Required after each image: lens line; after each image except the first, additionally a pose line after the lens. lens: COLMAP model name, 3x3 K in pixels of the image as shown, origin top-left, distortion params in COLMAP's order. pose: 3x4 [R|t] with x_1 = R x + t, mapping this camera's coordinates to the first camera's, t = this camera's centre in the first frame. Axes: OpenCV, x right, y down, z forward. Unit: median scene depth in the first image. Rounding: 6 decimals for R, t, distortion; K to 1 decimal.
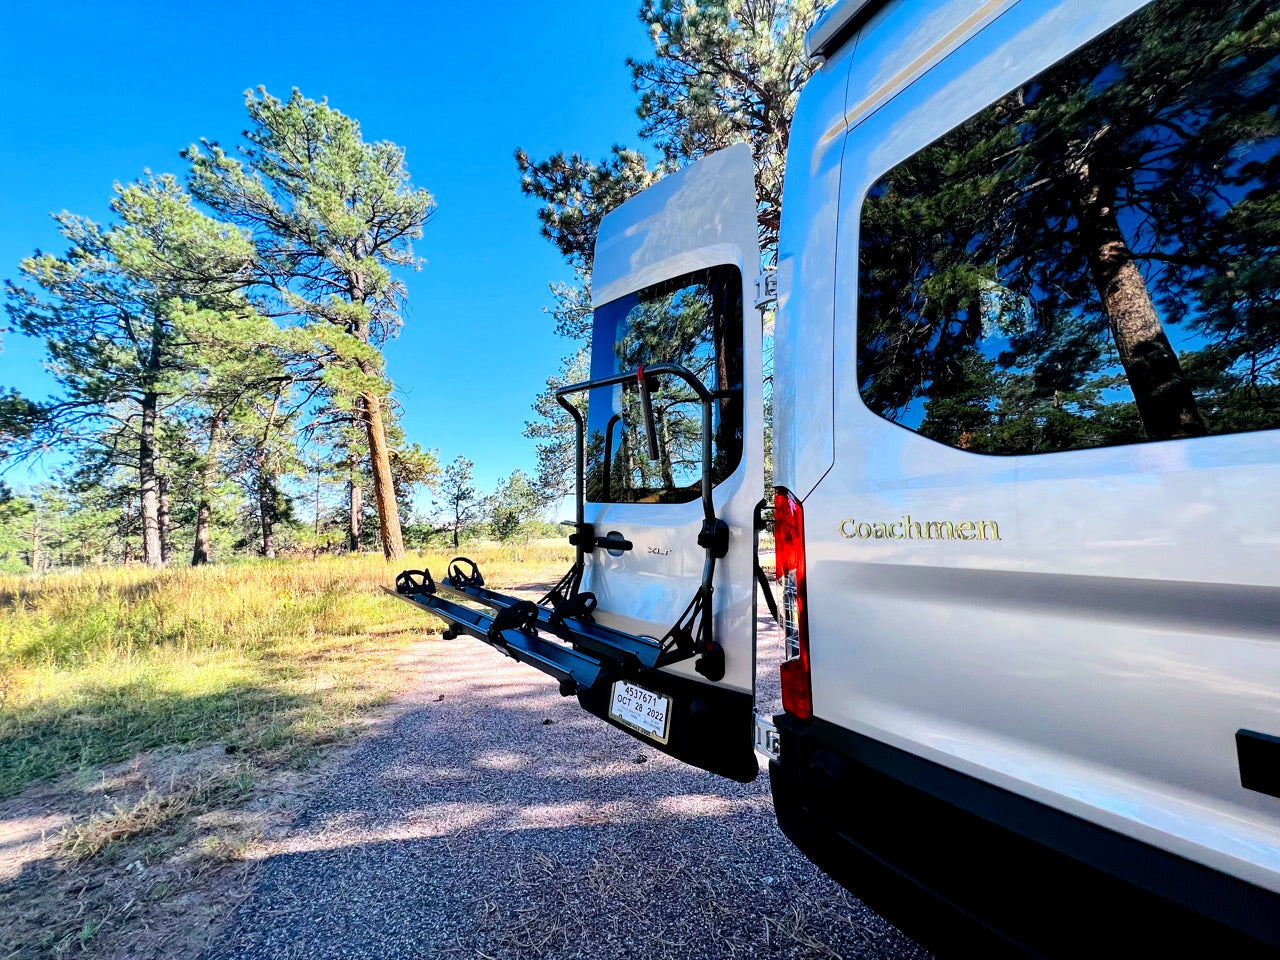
lens RADIAL K [[511.8, 0, 632.0], [0, 511.8, 477.9], [0, 0, 1]] dist [0.001812, 0.000418]
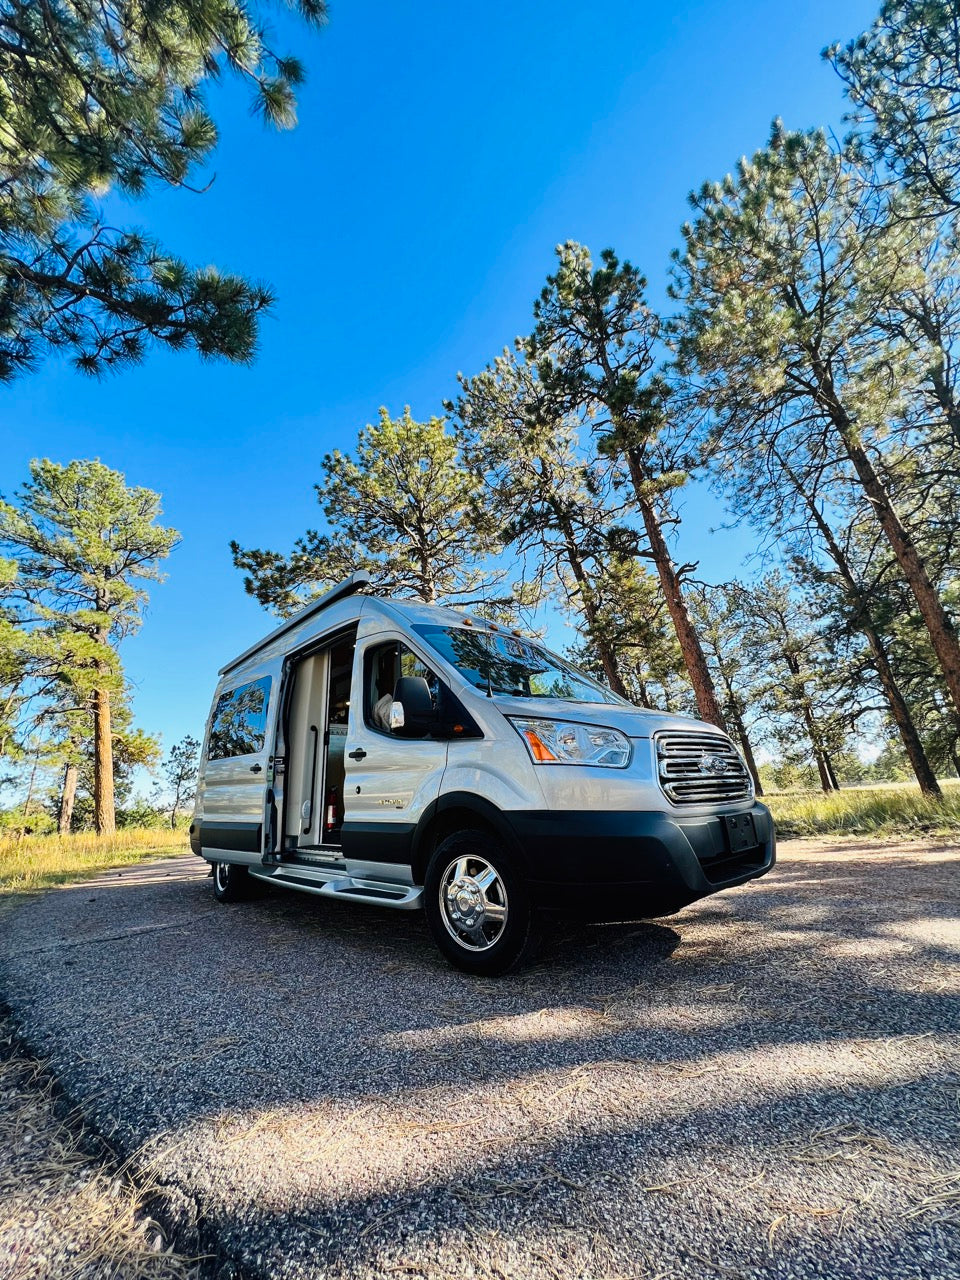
lens RADIAL K [[516.1, 0, 485.2], [0, 516.1, 634.9], [0, 0, 1]] dist [-0.002871, 0.000137]
pose [[0.985107, 0.024435, 0.170197, 0.142439], [0.014007, 0.975157, -0.221072, -0.006685], [-0.171371, 0.220163, 0.960292, -0.295902]]
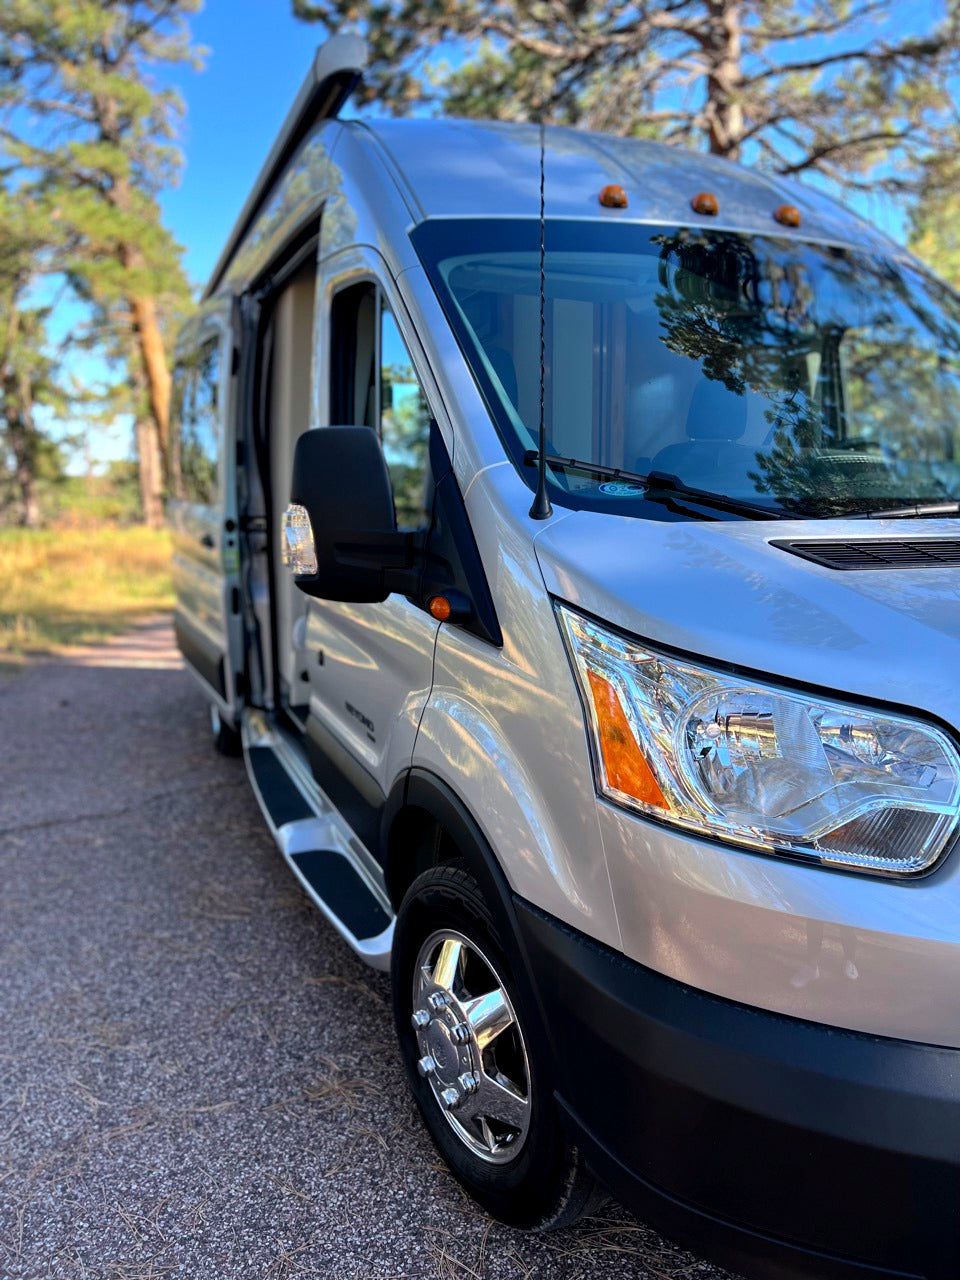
lens RADIAL K [[982.8, 0, 480.0], [0, 982.8, 640.0], [0, 0, 1]] dist [-0.003670, -0.000178]
pose [[0.980760, 0.053581, -0.187718, 0.183194], [-0.006509, 0.970036, 0.242874, -0.034054], [0.195106, -0.236979, 0.951722, -0.233319]]
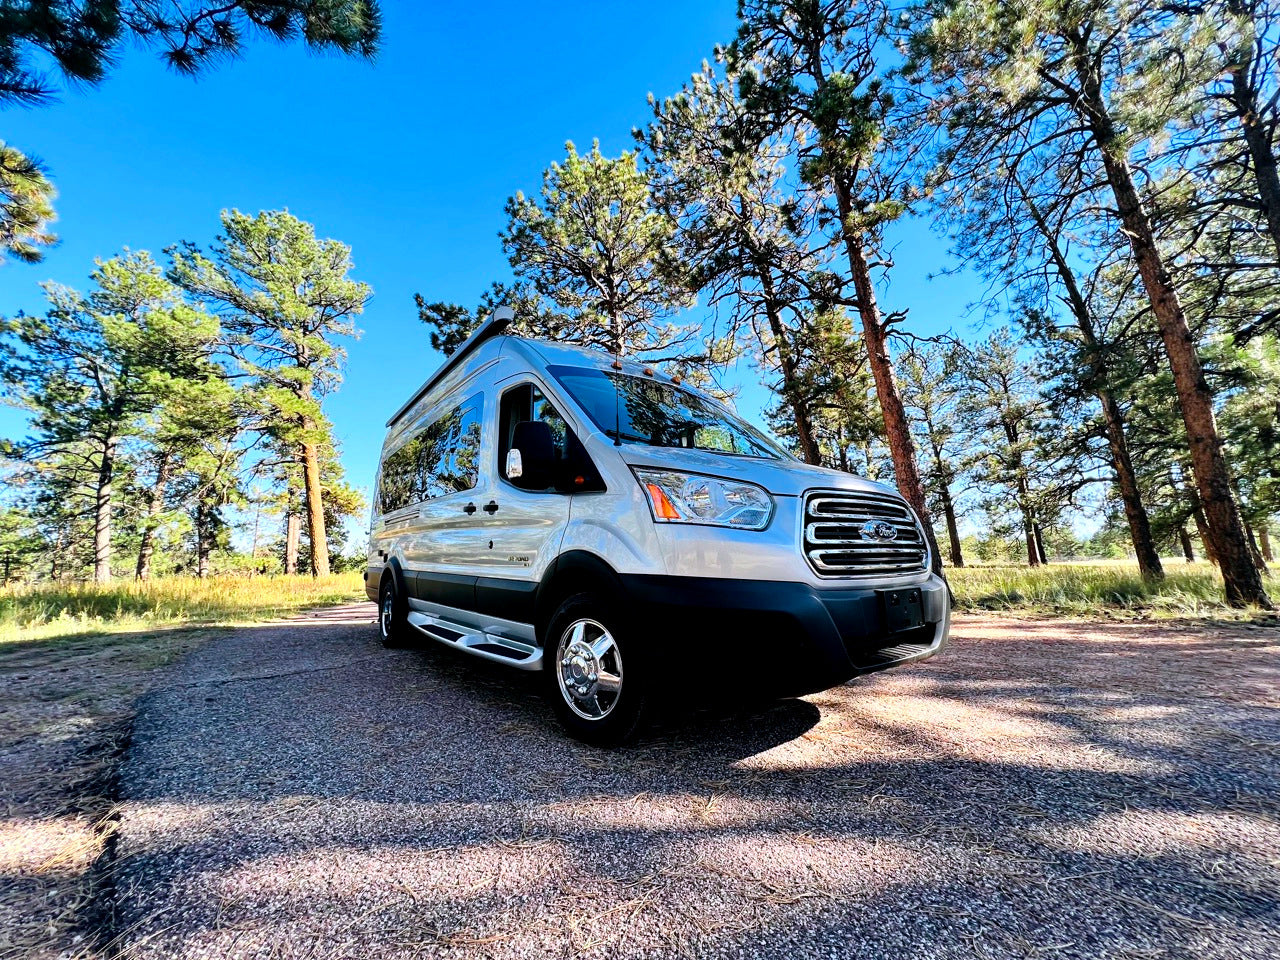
lens RADIAL K [[516.1, 0, 639.9], [0, 516.1, 475.0], [0, 0, 1]] dist [-0.002871, 0.000137]
pose [[0.995958, 0.023617, 0.086656, 0.165204], [-0.017166, 0.997077, -0.074450, -0.005295], [-0.088161, 0.072661, 0.993453, -0.275402]]
